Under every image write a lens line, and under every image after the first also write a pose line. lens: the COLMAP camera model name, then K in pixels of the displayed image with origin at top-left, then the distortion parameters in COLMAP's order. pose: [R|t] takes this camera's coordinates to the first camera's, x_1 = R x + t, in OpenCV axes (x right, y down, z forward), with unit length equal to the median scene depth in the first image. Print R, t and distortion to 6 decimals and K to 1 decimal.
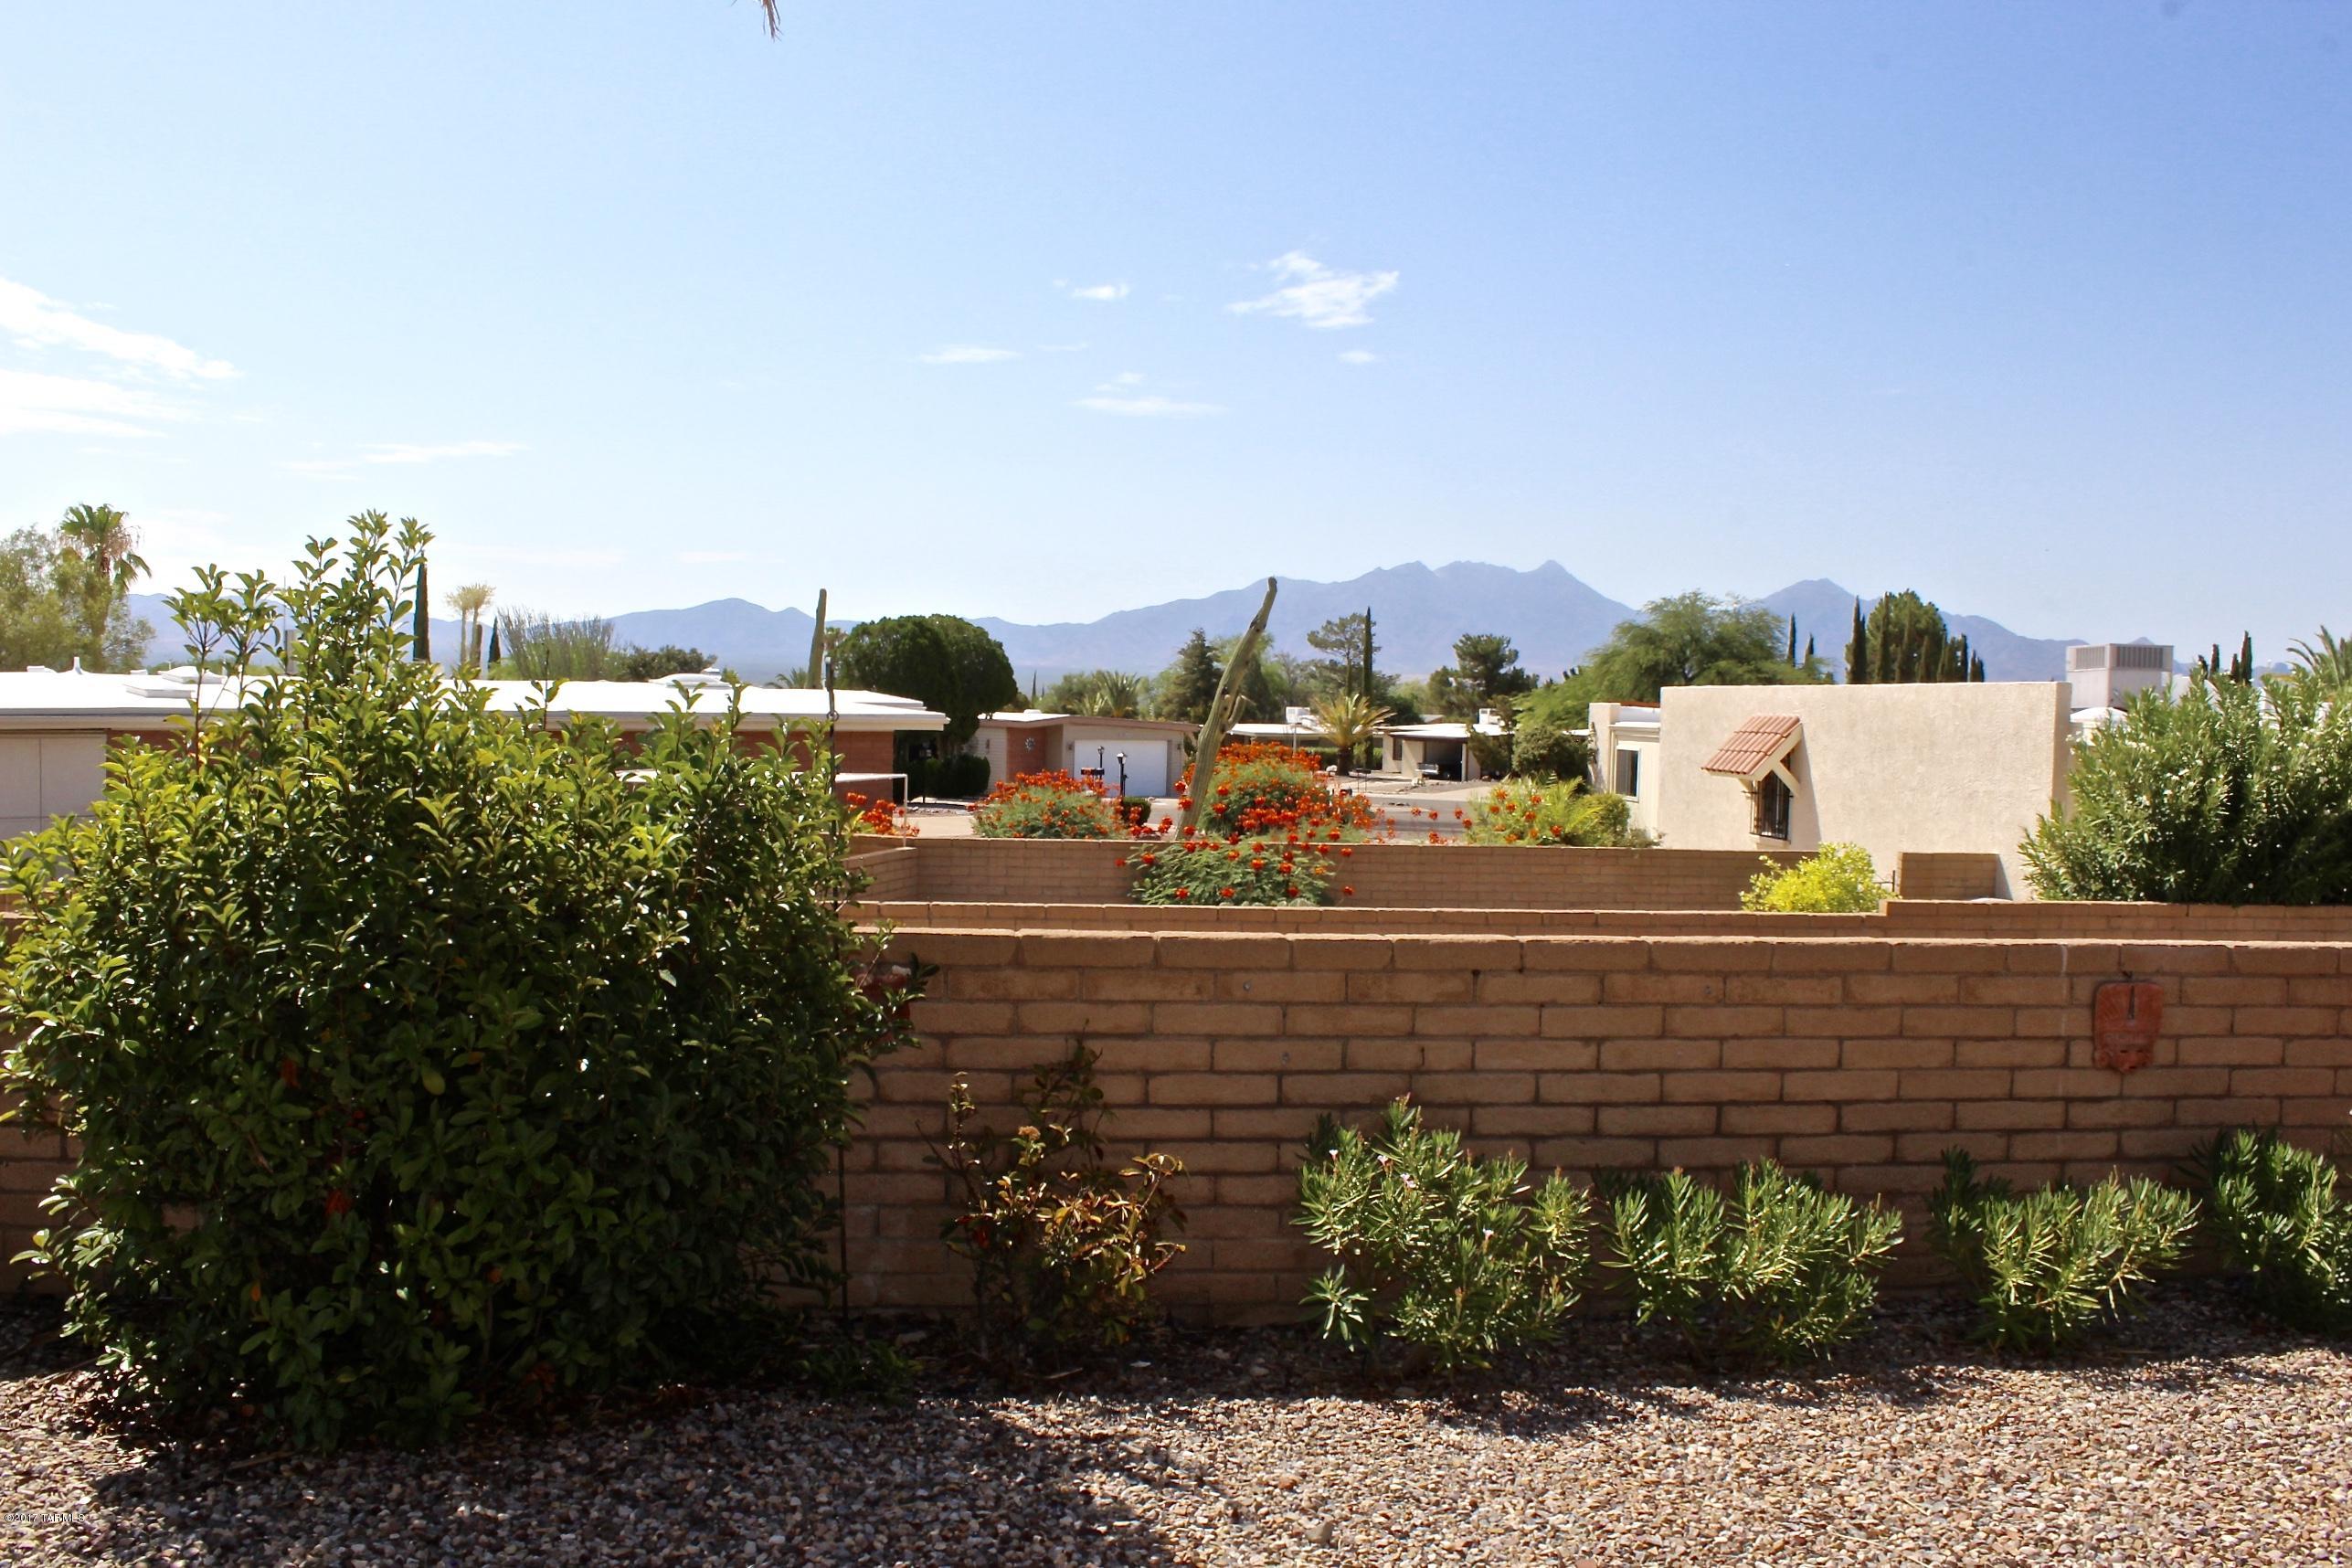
lens RADIAL K [[1953.1, 0, 1157.7], [0, 1953.1, 787.1], [0, 0, 1]] dist [-0.130686, 0.080370]
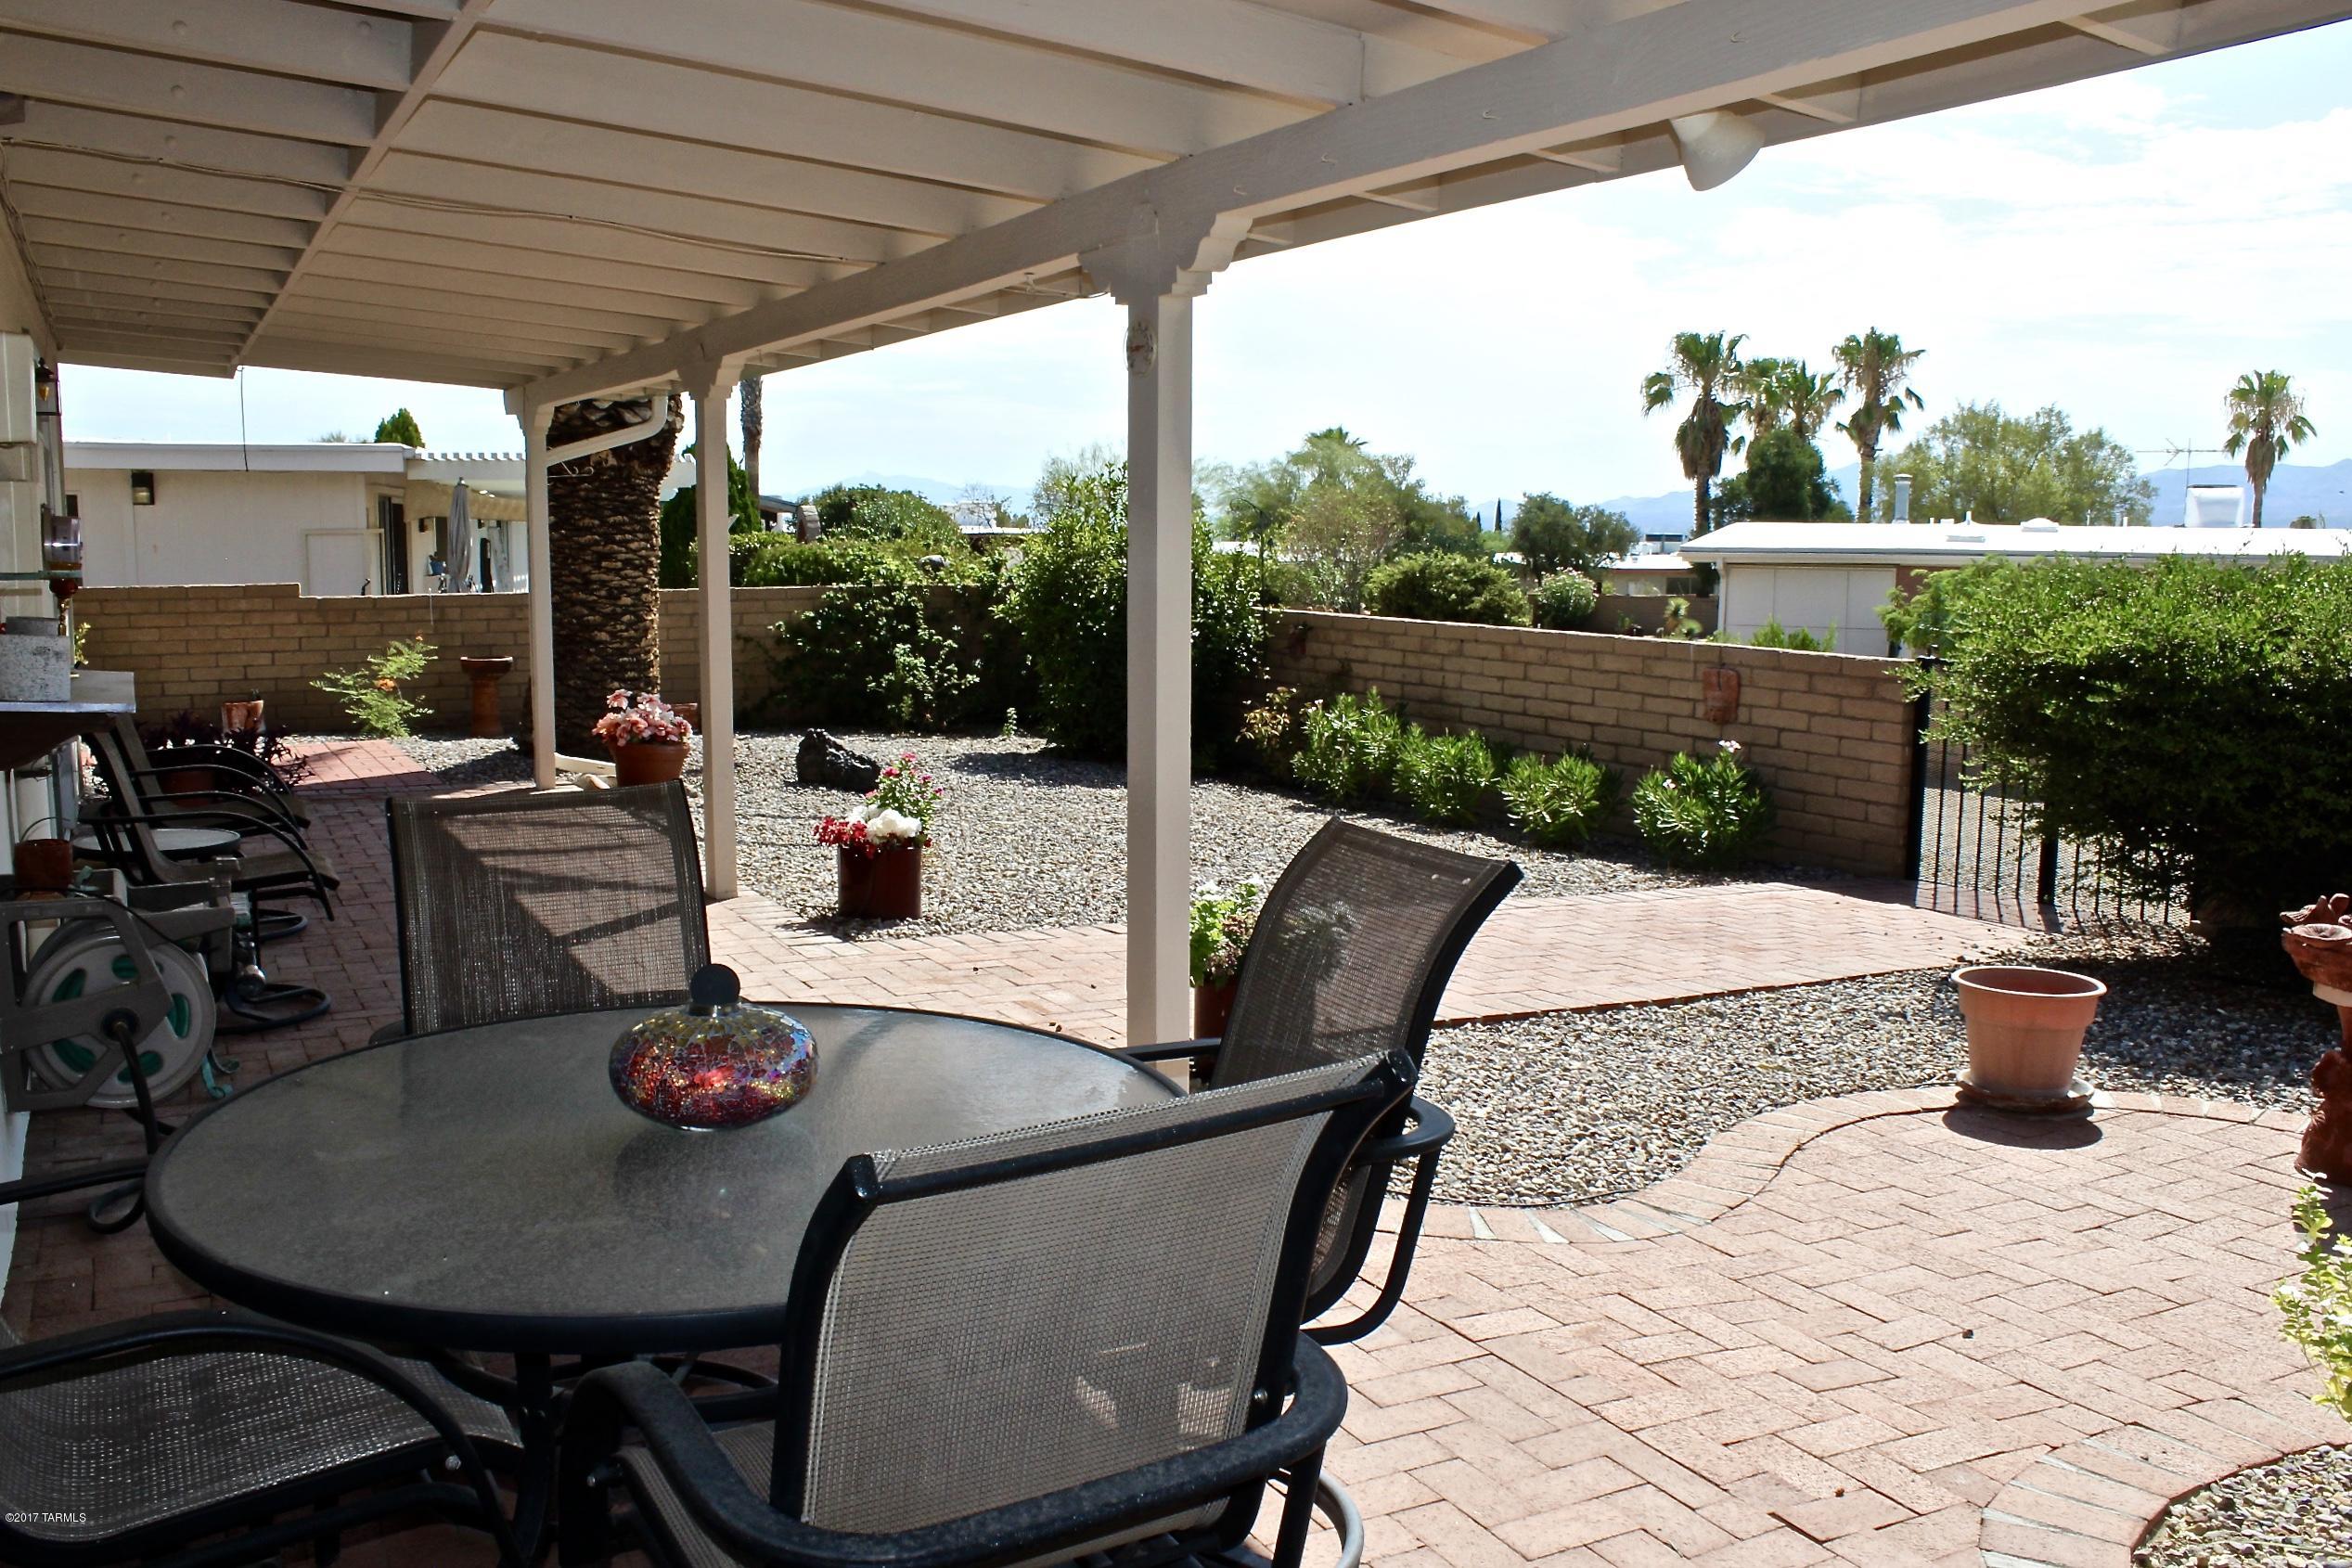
lens RADIAL K [[1953.1, 0, 1170.2], [0, 1953.1, 782.3], [0, 0, 1]] dist [-0.130686, 0.080370]
pose [[0.426295, 0.098309, -0.899226, 1.819091], [-0.035414, 0.995129, 0.092004, 0.062954], [0.903891, -0.007376, 0.427700, -0.152254]]
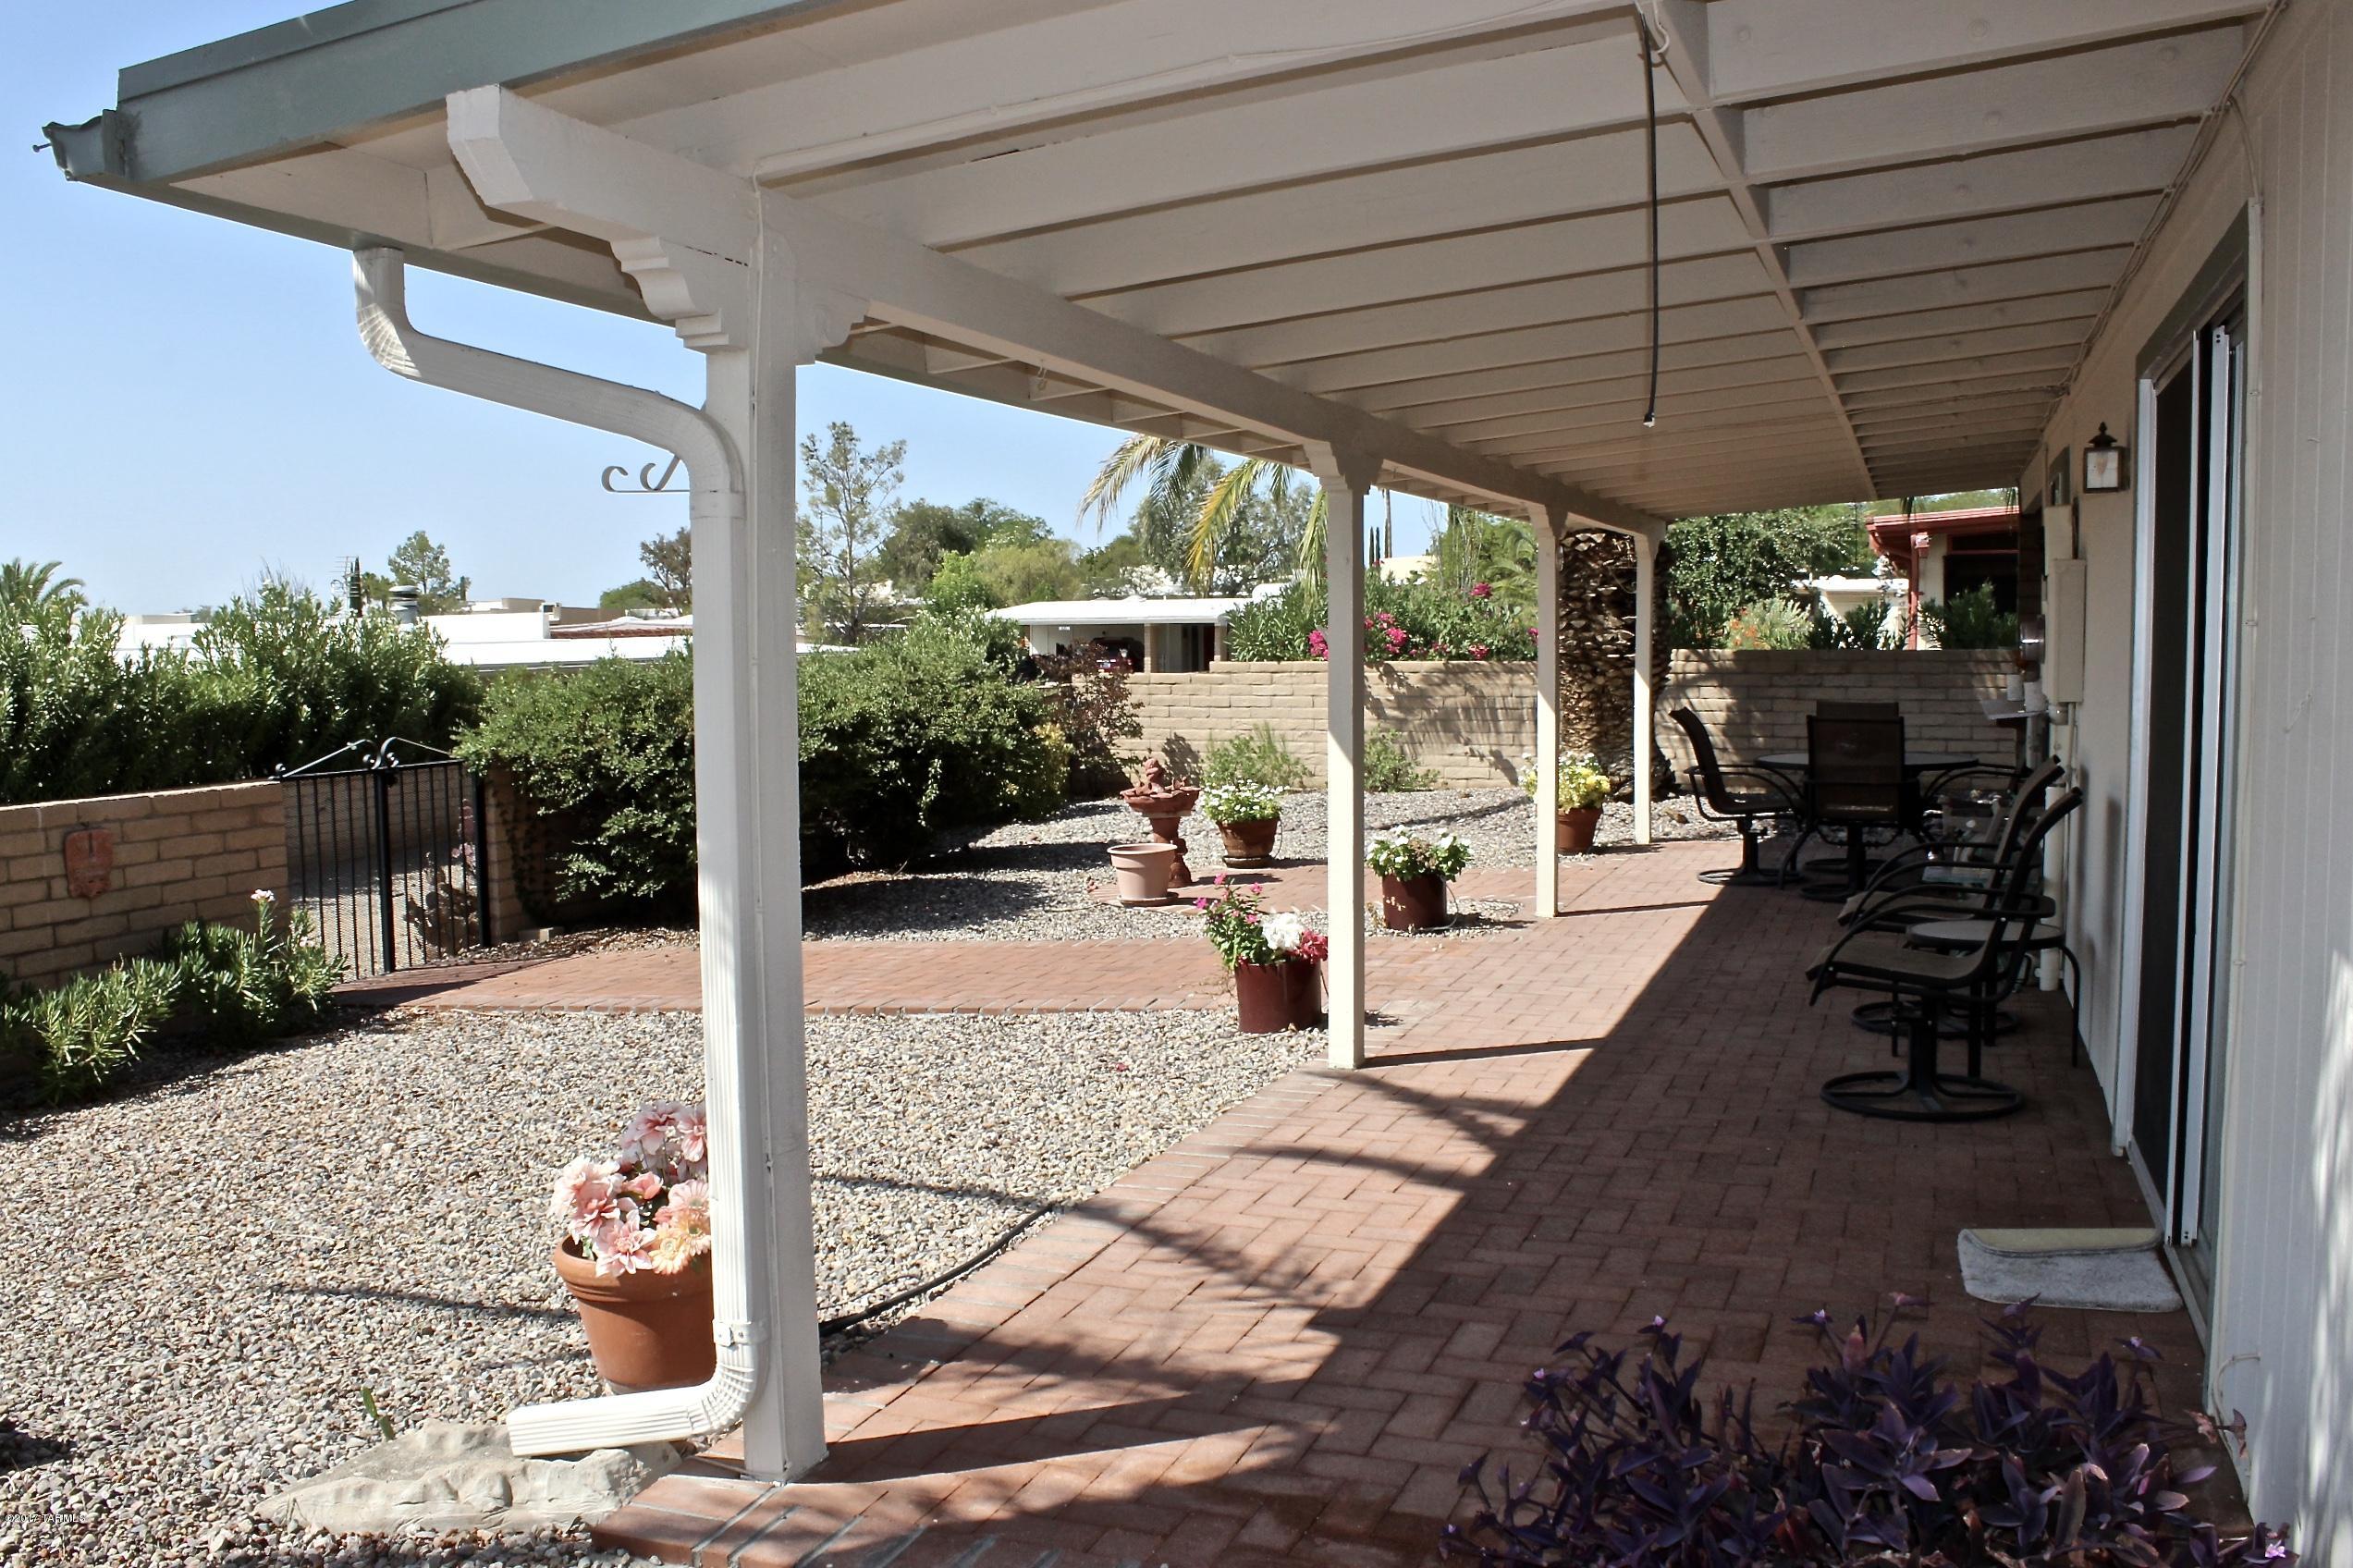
lens RADIAL K [[1953.9, 0, 1158.1], [0, 1953.9, 796.1], [0, 0, 1]] dist [-0.130686, 0.080370]
pose [[0.436638, -0.107906, 0.893142, -0.342615], [0.067468, 0.993913, 0.087097, 0.013862], [-0.897104, 0.022228, 0.441260, -0.264926]]
